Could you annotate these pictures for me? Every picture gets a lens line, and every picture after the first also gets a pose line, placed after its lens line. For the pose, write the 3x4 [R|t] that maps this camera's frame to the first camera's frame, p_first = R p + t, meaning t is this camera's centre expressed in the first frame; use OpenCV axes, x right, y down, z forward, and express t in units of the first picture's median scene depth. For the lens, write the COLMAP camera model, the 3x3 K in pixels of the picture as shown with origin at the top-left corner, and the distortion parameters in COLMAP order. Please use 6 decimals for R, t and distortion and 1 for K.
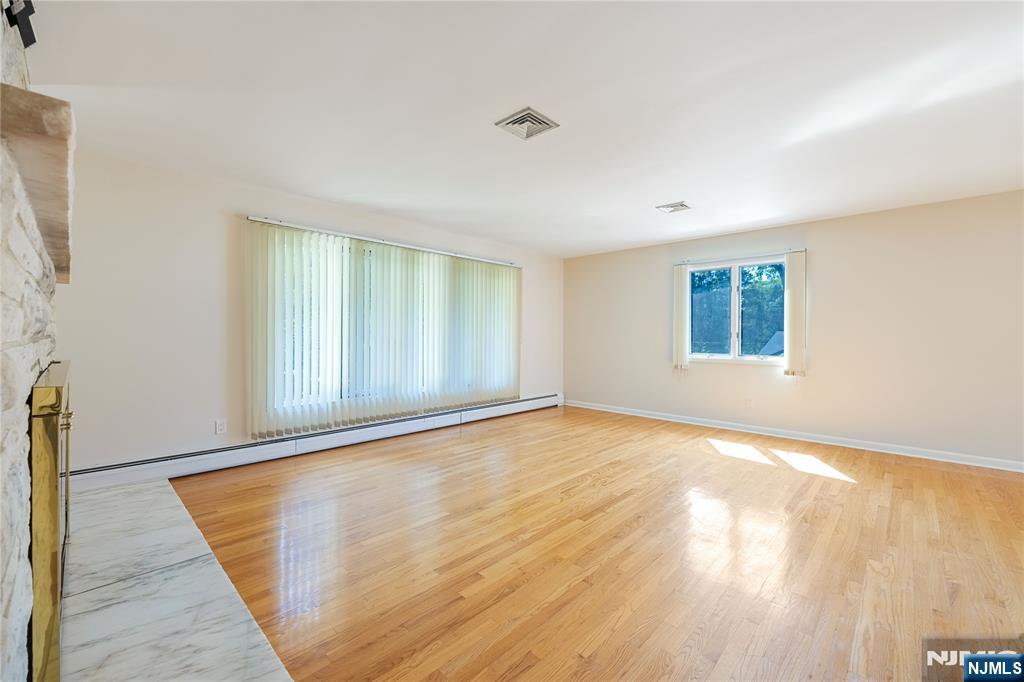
lens RADIAL K [[418.0, 0, 519.8], [0, 418.0, 337.0], [0, 0, 1]] dist [-0.007229, 0.000277]
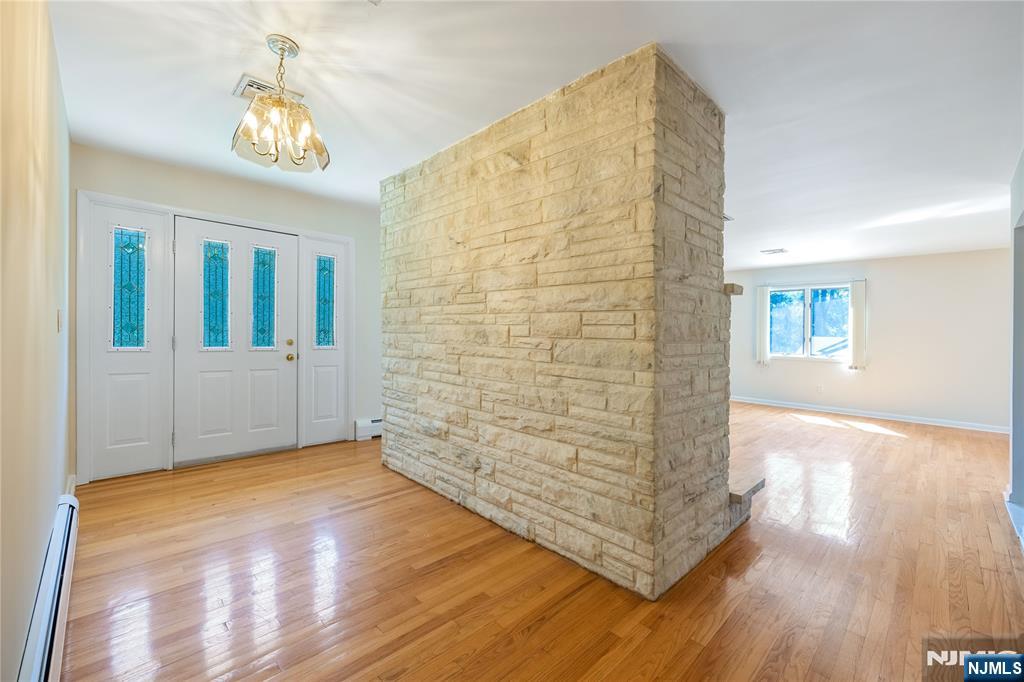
lens RADIAL K [[418.0, 0, 502.0], [0, 418.0, 335.2], [0, 0, 1]] dist [-0.007229, 0.000277]
pose [[0.997871, 0.013285, -0.063847, -0.490105], [-0.013174, 0.999911, 0.002165, -0.011009], [0.063870, -0.001319, 0.997957, -0.517547]]
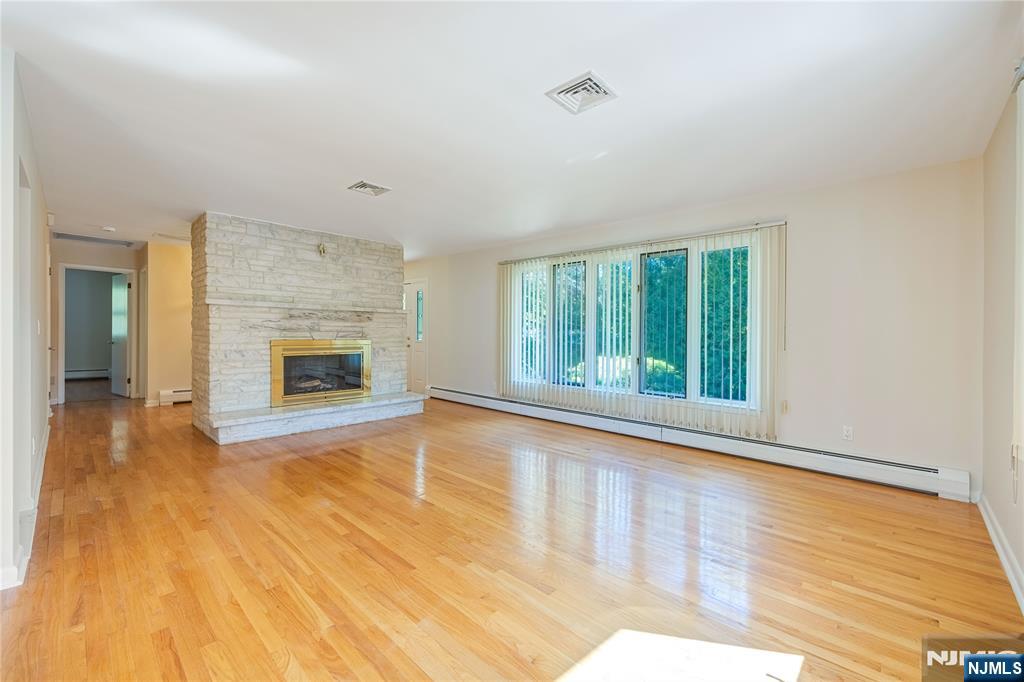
lens RADIAL K [[418.0, 0, 504.9], [0, 418.0, 332.7], [0, 0, 1]] dist [-0.007229, 0.000277]
pose [[-0.024194, -0.007742, -0.999677, 0.913423], [-0.011132, 0.999910, -0.007474, 0.000154], [0.999645, 0.010947, -0.024278, 0.920482]]
